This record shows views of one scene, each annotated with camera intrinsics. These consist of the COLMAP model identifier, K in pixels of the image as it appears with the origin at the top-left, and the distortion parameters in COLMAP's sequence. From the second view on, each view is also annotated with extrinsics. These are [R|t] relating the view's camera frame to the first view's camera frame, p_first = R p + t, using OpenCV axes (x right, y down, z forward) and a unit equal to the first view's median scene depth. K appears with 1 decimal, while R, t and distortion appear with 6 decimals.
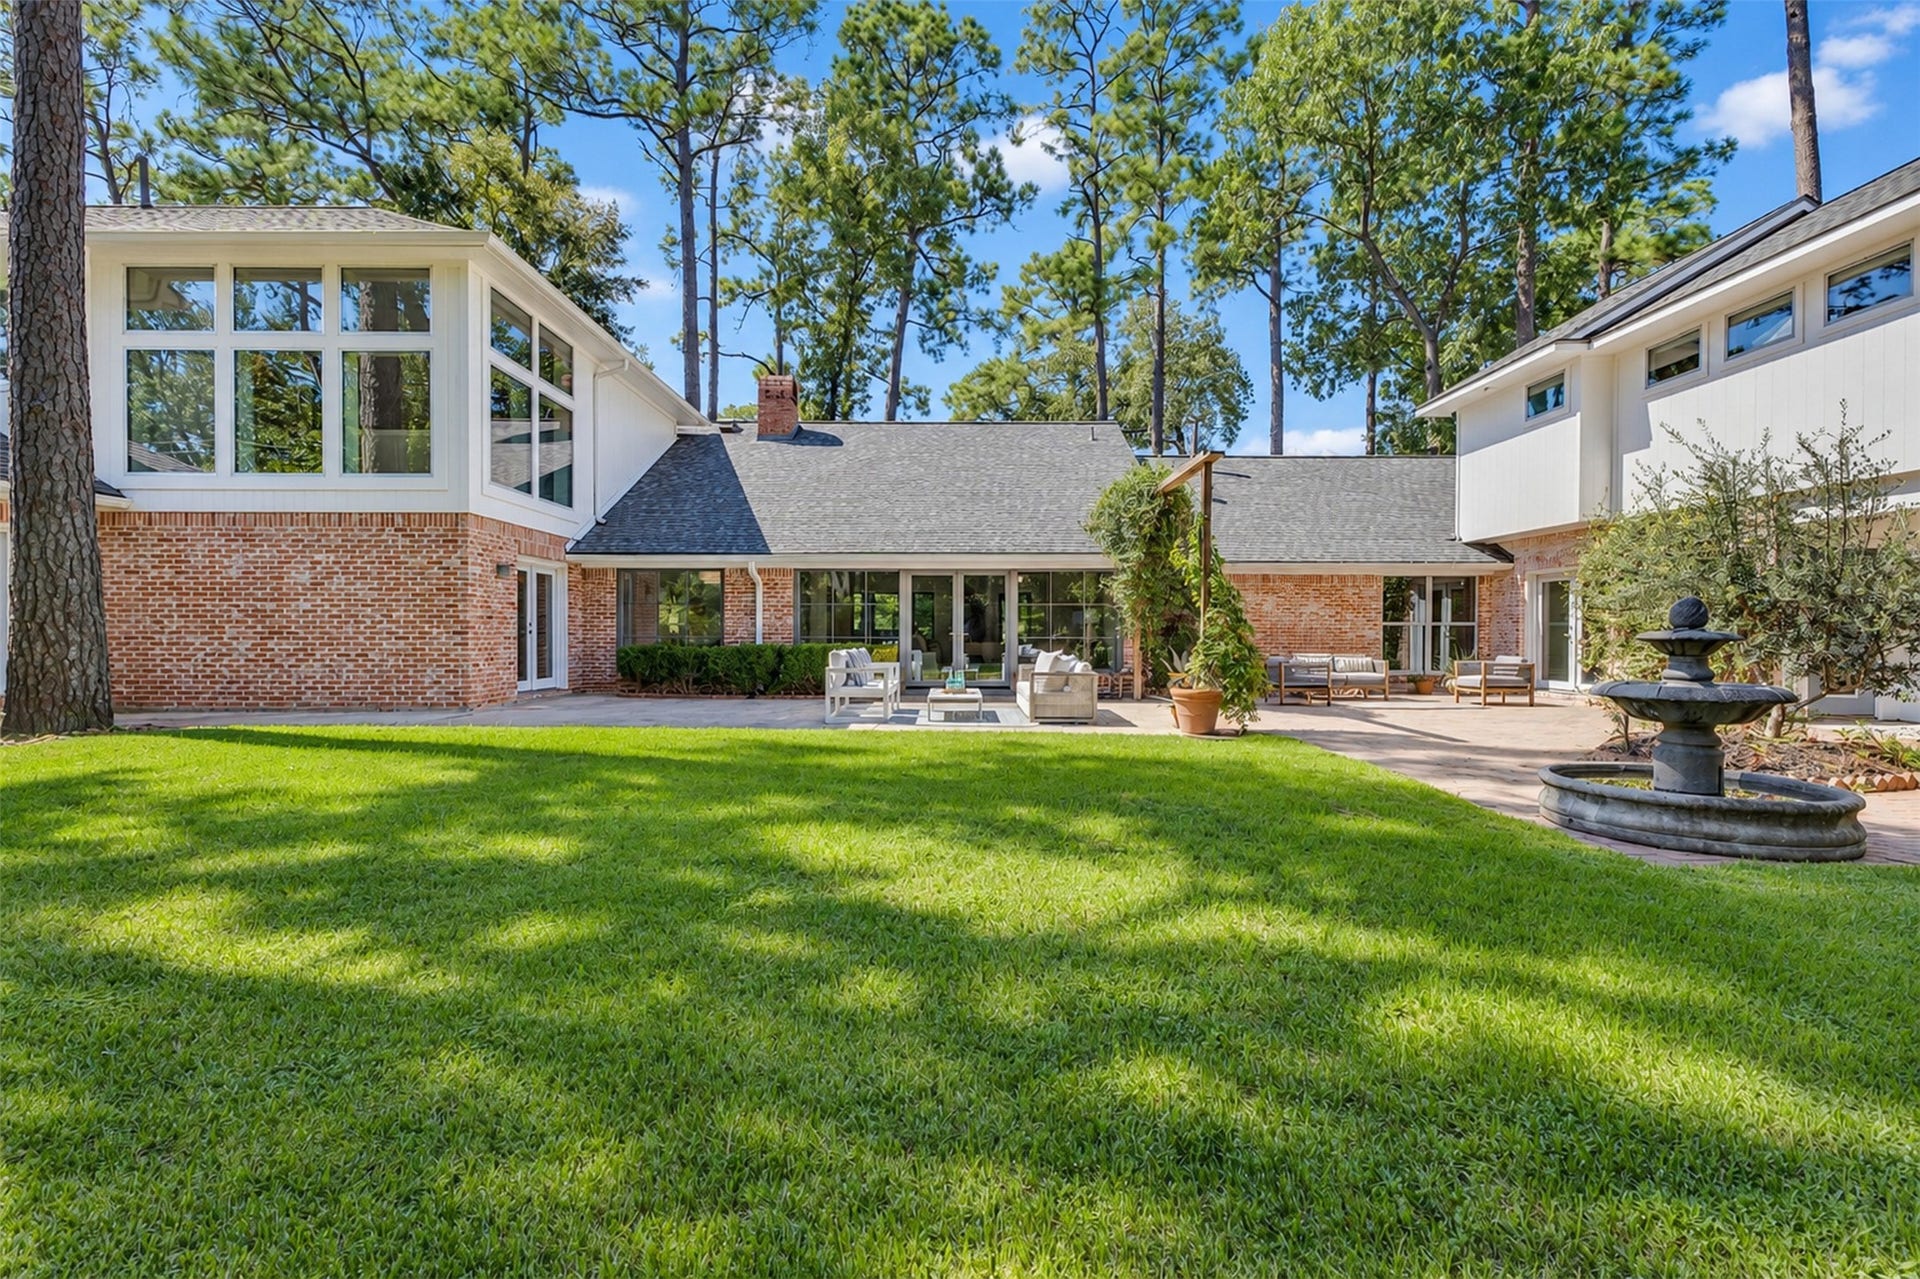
lens RADIAL K [[835.5, 0, 951.4], [0, 835.5, 639.5], [0, 0, 1]] dist [0.010133, 0.000386]
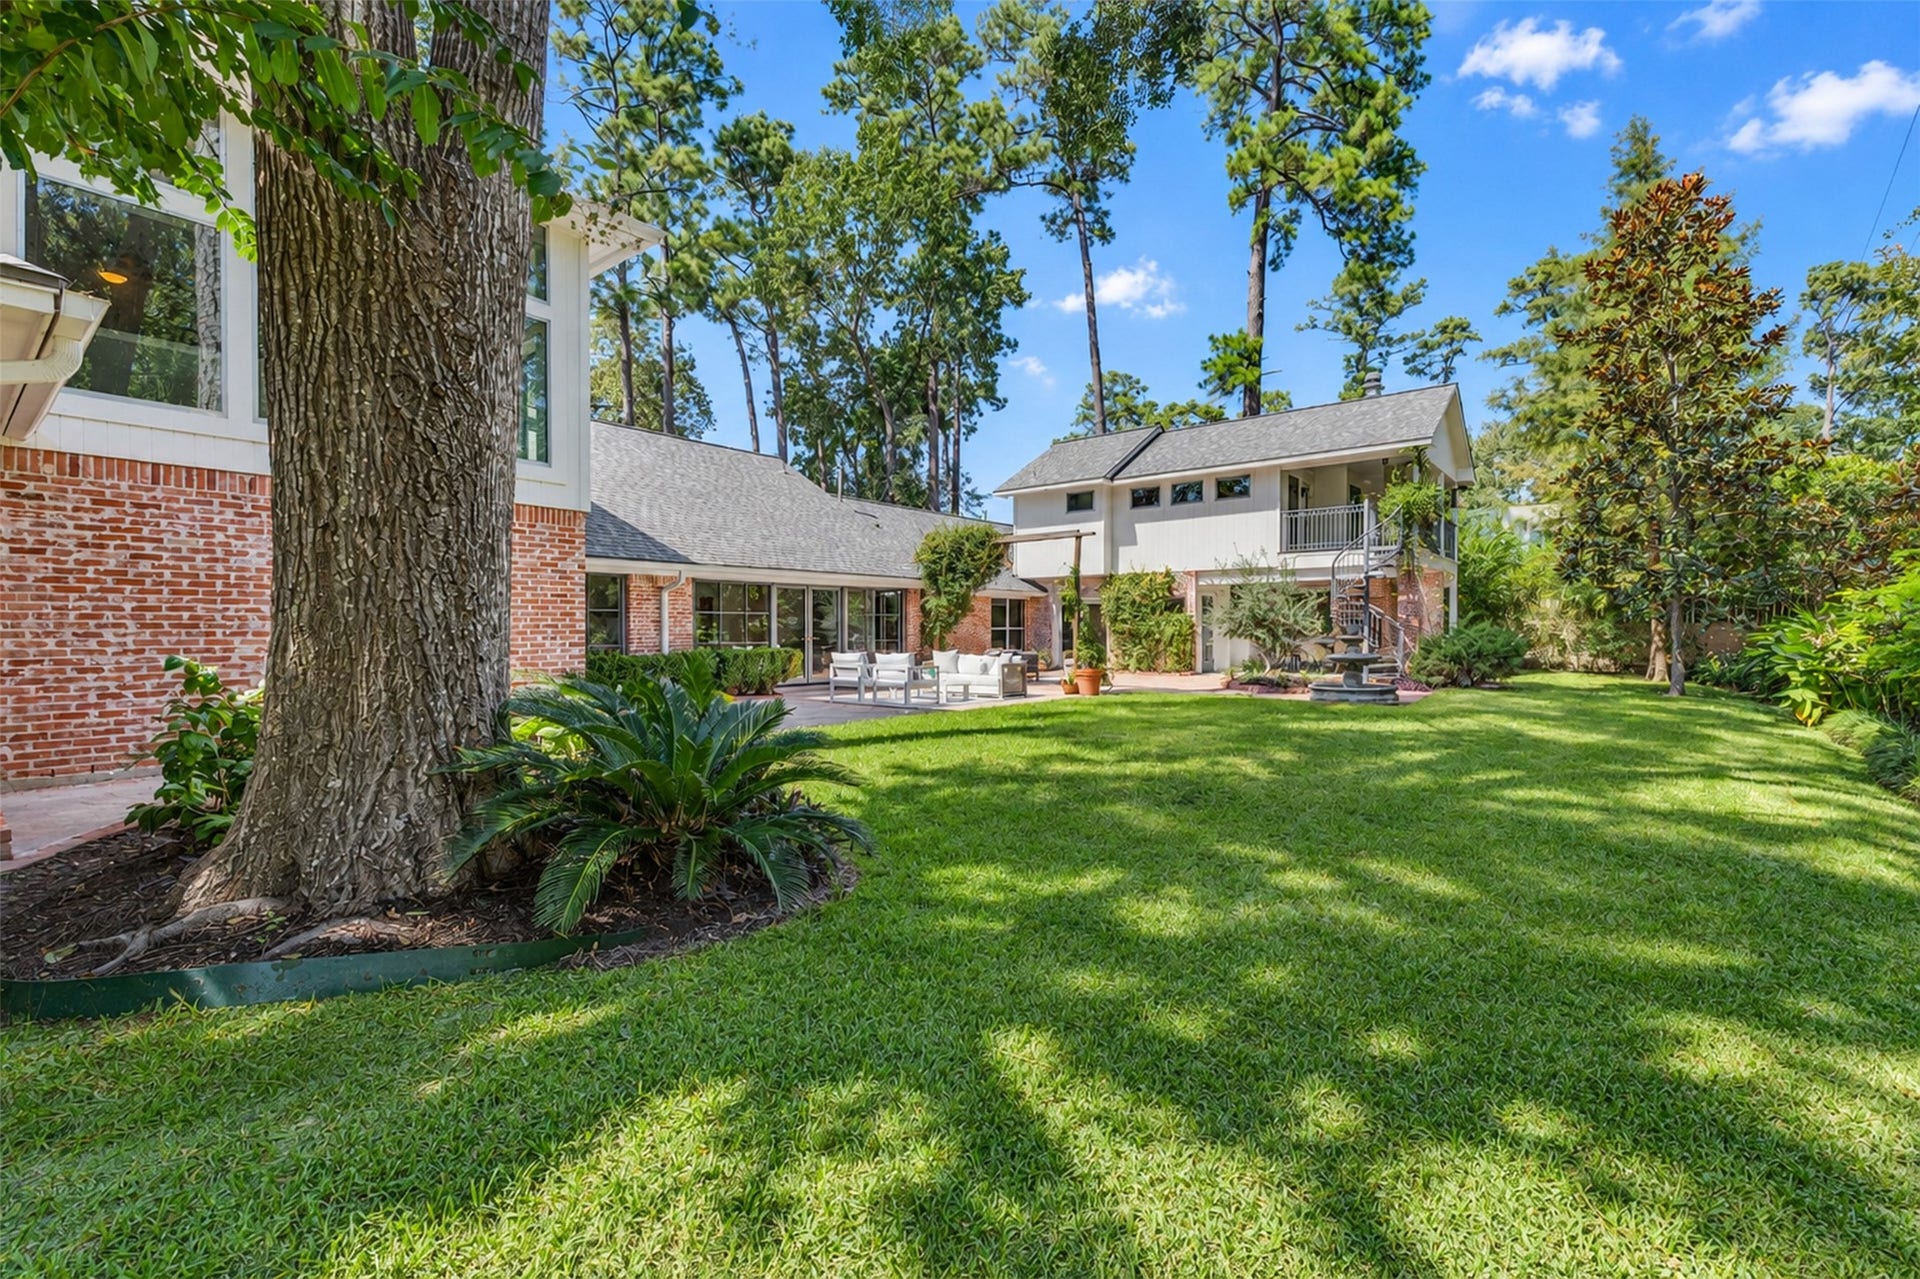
lens RADIAL K [[835.5, 0, 951.4], [0, 835.5, 639.5], [0, 0, 1]] dist [0.010133, 0.000386]
pose [[0.628638, -0.012103, 0.777604, -0.798950], [0.011343, 0.999915, 0.006393, -0.010605], [-0.777616, 0.004802, 0.628722, 0.091356]]
